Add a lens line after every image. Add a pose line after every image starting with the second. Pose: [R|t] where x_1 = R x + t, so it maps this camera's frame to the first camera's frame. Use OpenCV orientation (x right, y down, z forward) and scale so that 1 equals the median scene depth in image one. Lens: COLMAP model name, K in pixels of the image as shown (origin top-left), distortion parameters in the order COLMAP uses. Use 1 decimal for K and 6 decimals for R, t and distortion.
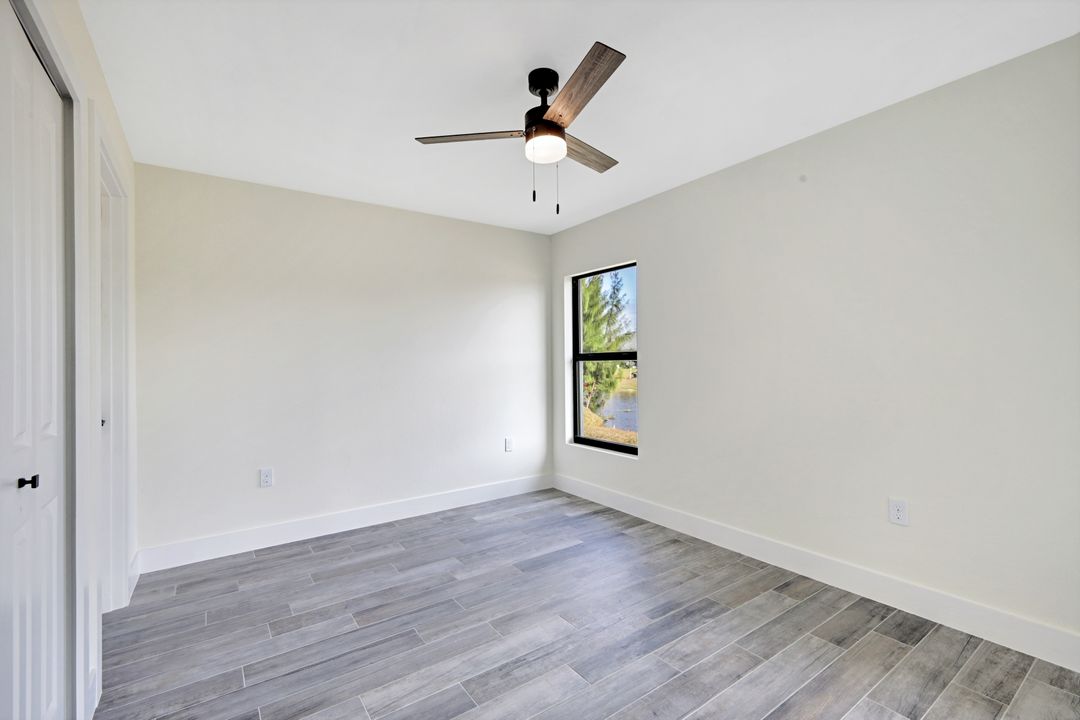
lens RADIAL K [[473.1, 0, 536.8], [0, 473.1, 363.3], [0, 0, 1]] dist [0.010632, -0.000286]
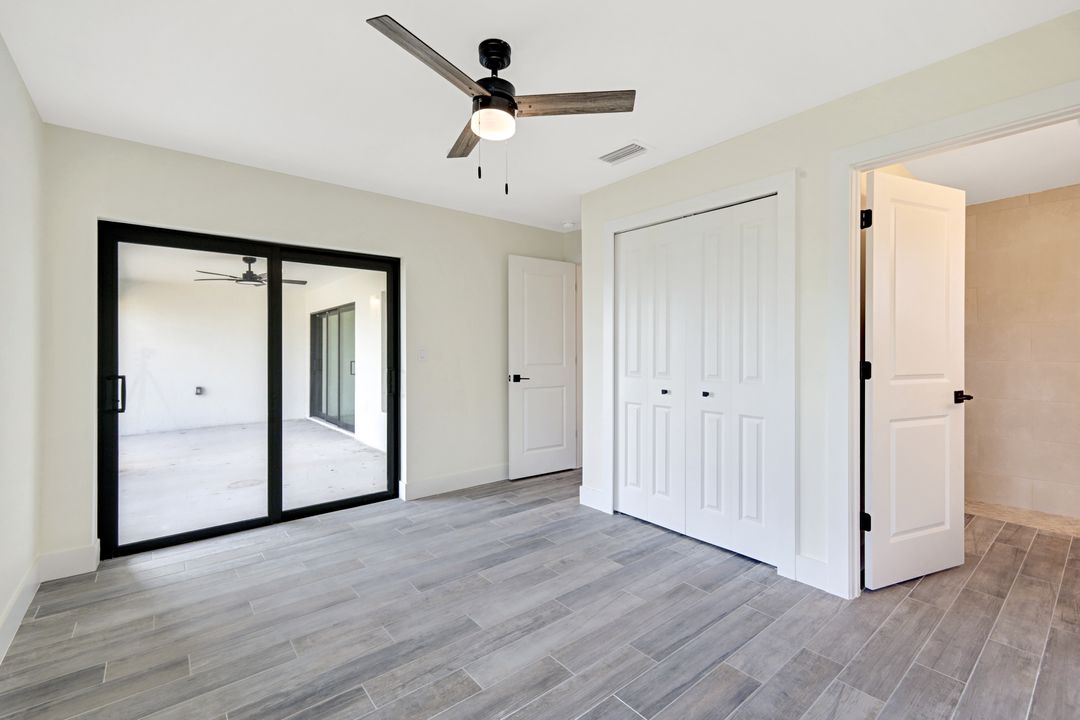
lens RADIAL K [[473.1, 0, 541.4], [0, 473.1, 353.7], [0, 0, 1]] dist [0.010632, -0.000286]
pose [[-0.997047, 0.017494, -0.074777, 0.001295], [0.016898, 0.999820, 0.008594, -0.001024], [0.074914, 0.007305, -0.997163, 1.837871]]
